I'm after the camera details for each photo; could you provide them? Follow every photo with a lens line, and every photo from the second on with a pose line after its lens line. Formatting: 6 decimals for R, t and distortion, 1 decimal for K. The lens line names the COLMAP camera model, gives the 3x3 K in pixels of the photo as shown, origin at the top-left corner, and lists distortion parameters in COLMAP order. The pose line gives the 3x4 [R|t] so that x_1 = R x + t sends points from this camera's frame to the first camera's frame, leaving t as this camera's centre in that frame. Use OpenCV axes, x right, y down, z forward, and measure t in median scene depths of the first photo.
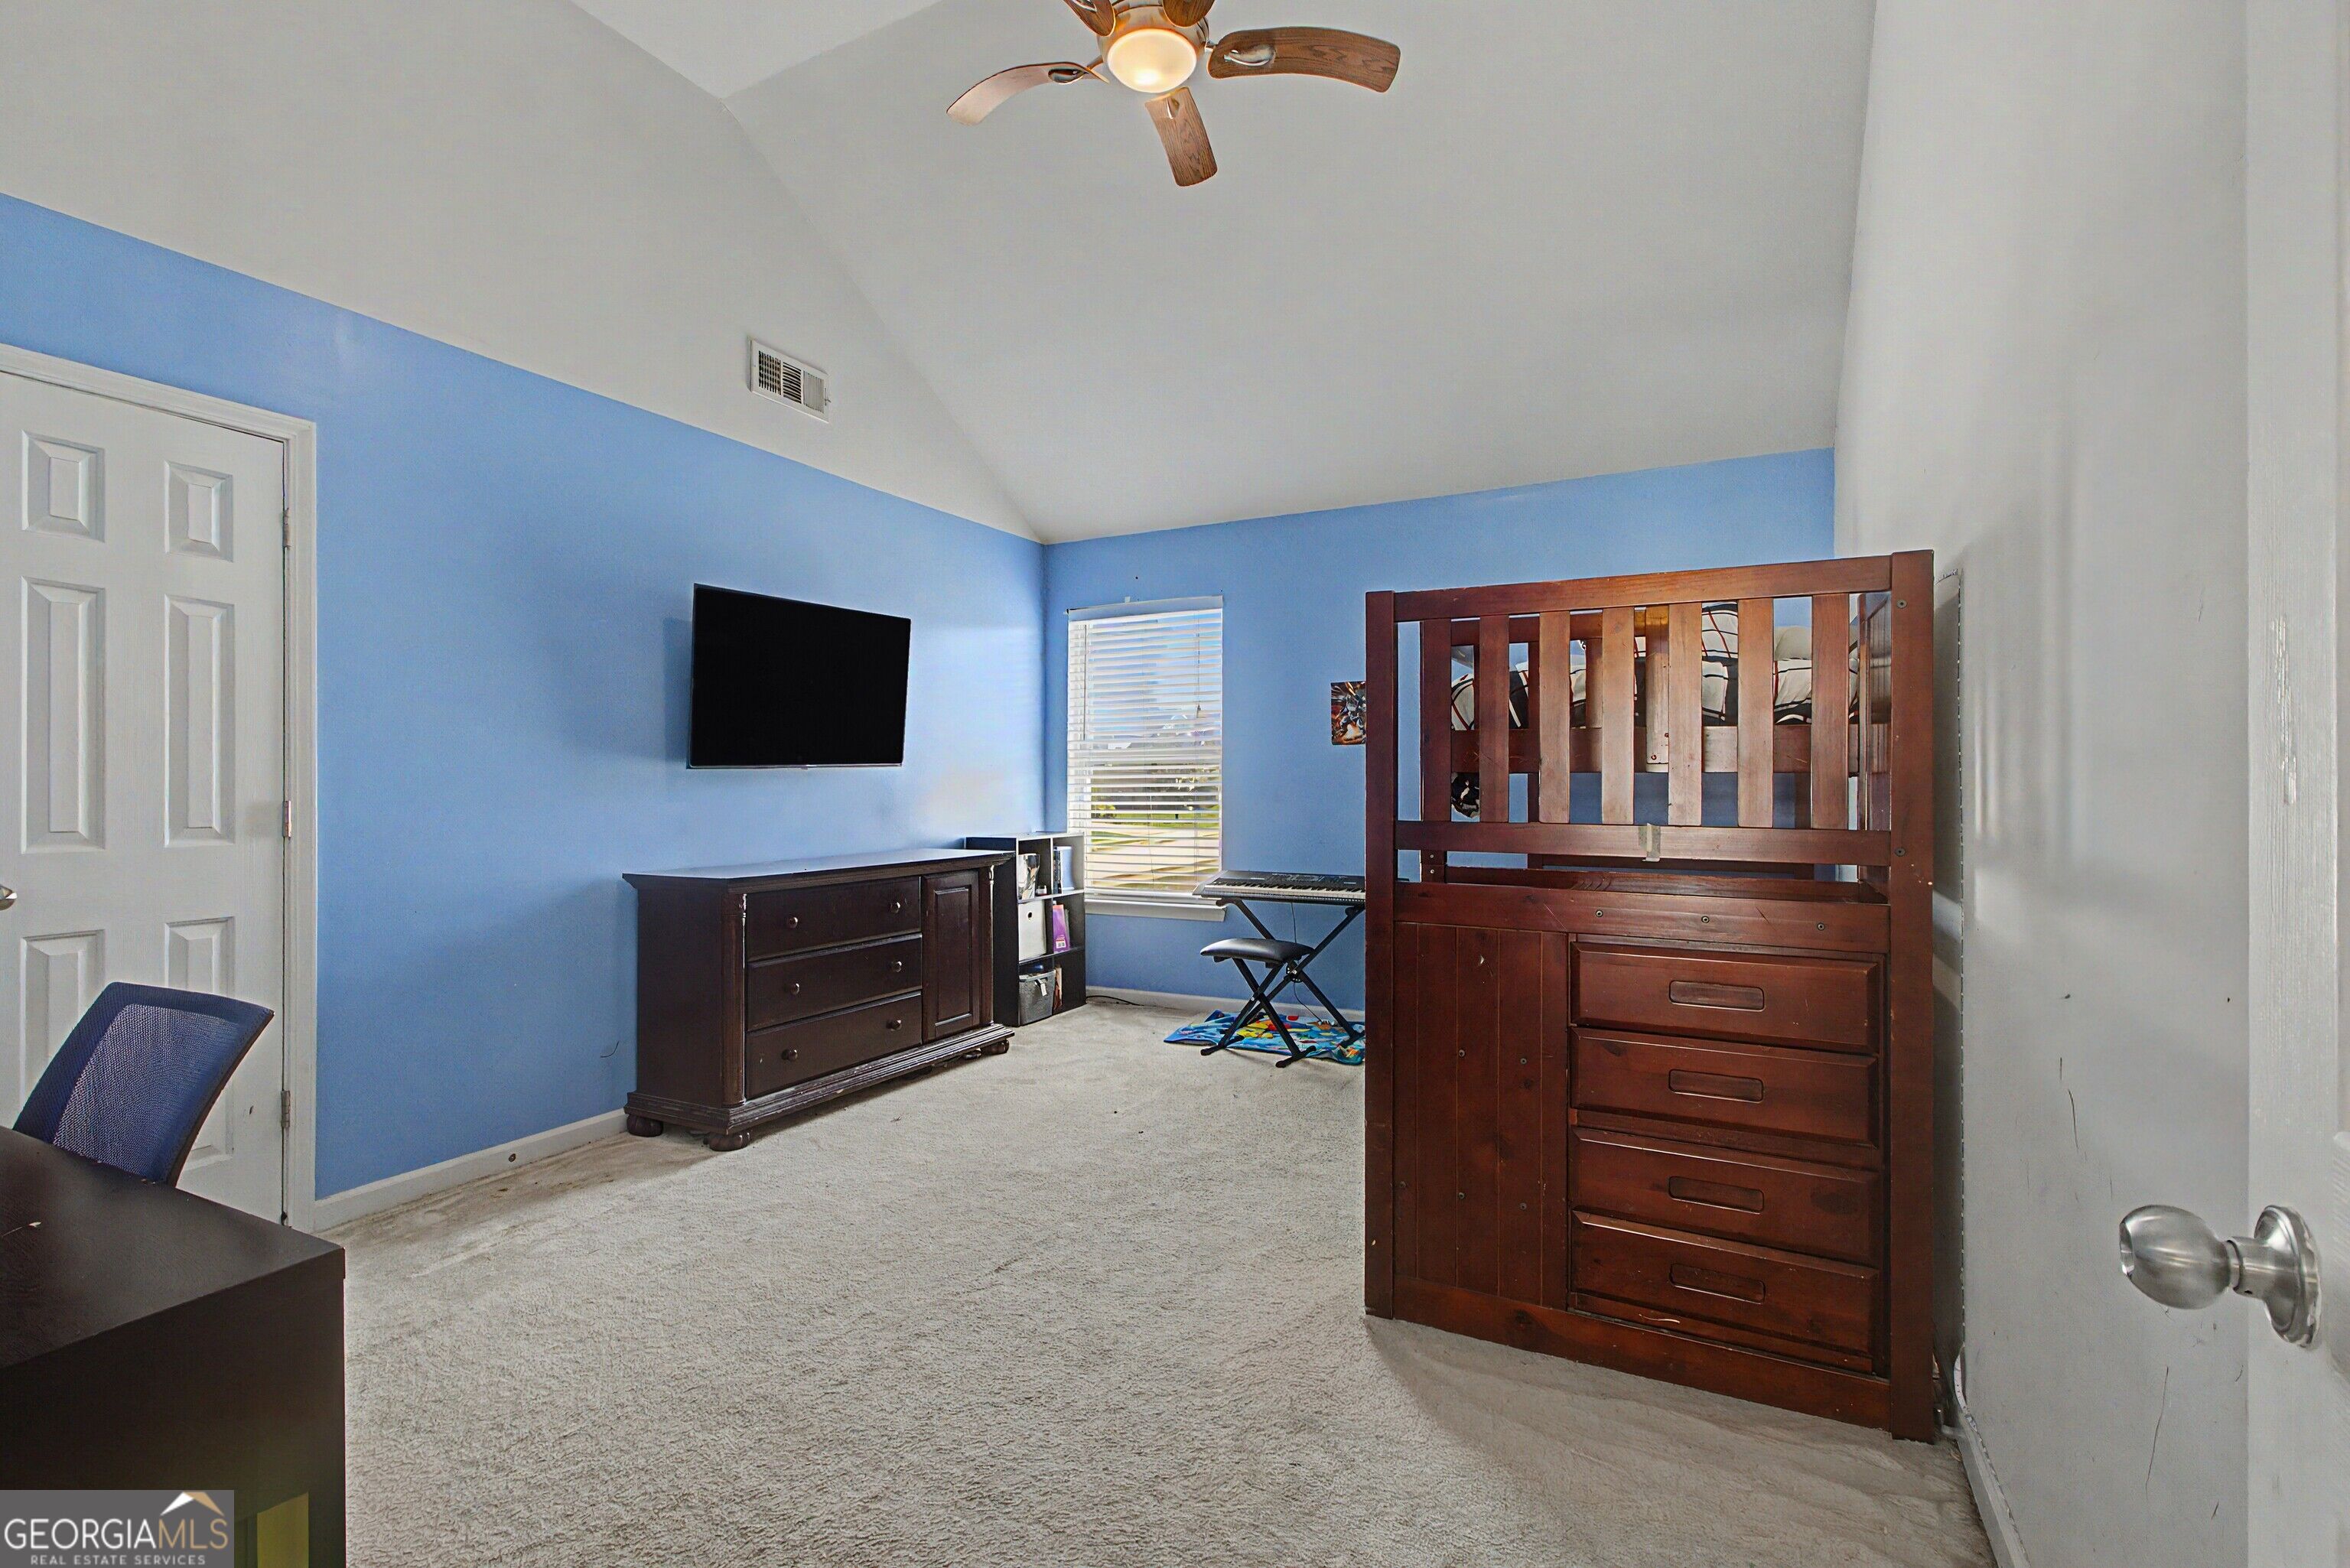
lens RADIAL K [[1115.9, 0, 1171.6], [0, 1115.9, 779.3], [0, 0, 1]] dist [0.019971, -0.004799]
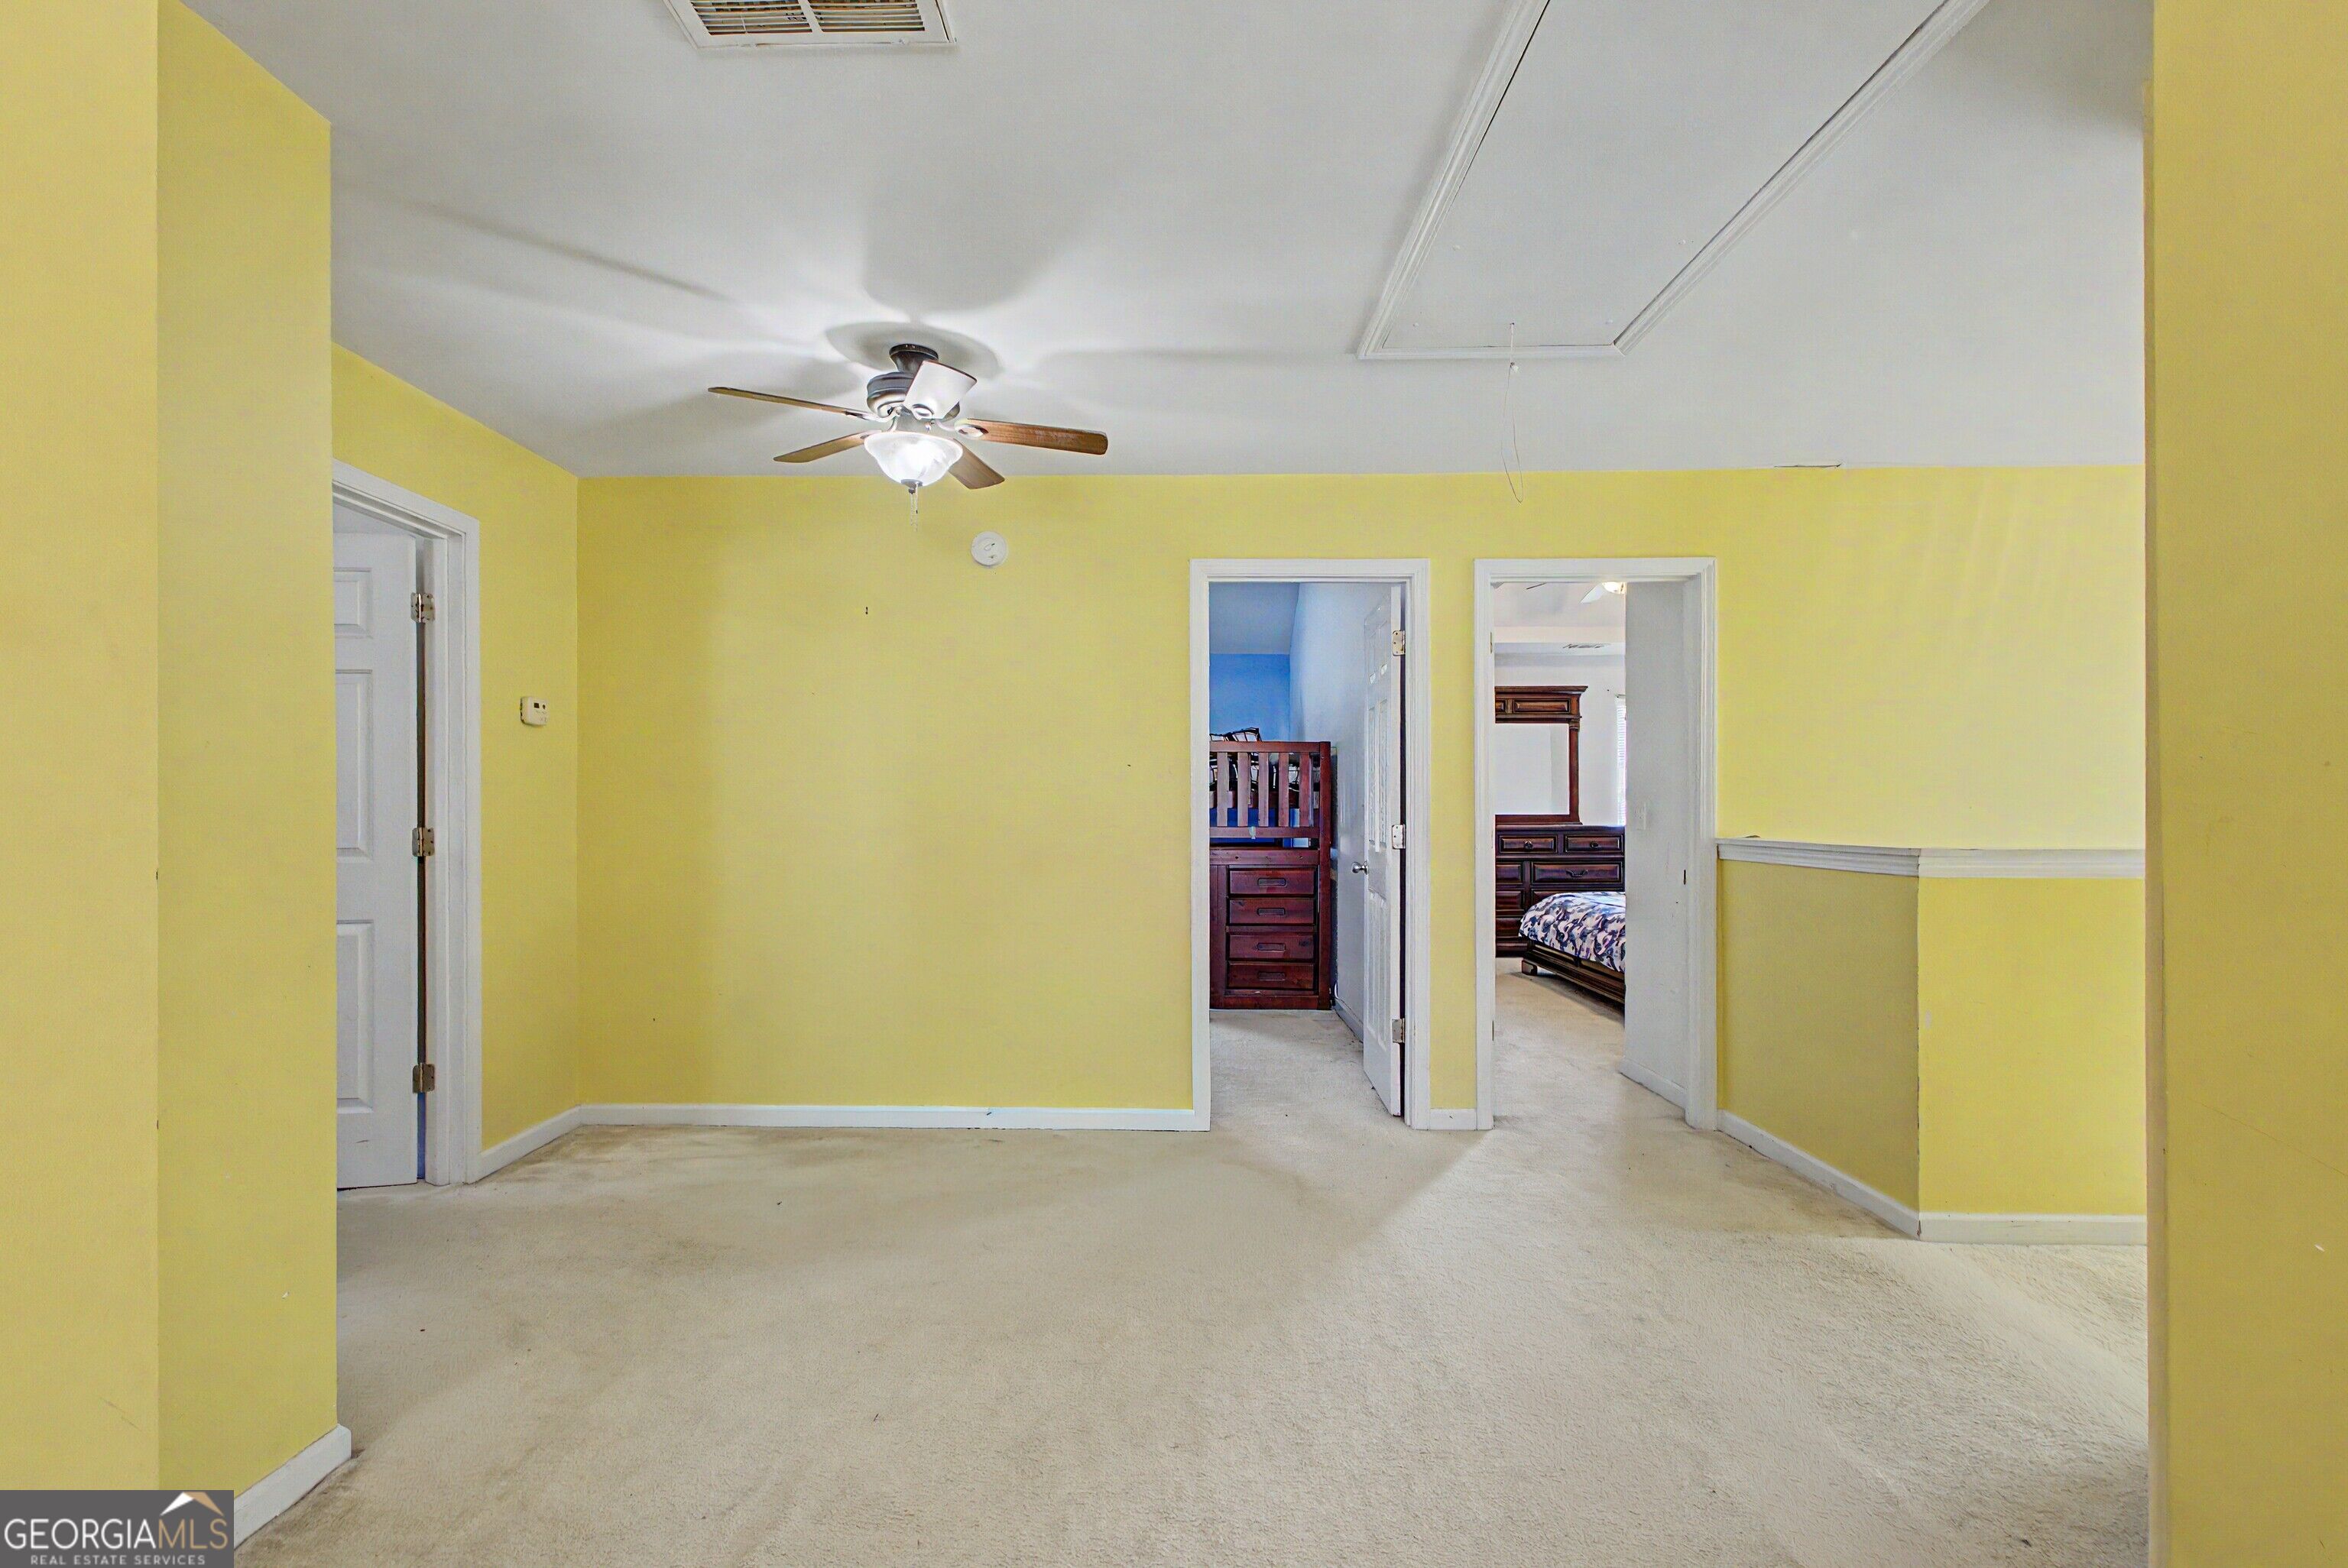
lens RADIAL K [[1114.9, 0, 1171.9], [0, 1114.9, 792.8], [0, 0, 1]] dist [0.019971, -0.004799]
pose [[0.893834, -0.001749, 0.448394, -1.078908], [-0.001273, 0.999978, 0.006437, -0.062328], [-0.448395, -0.006324, 0.893813, -1.533813]]
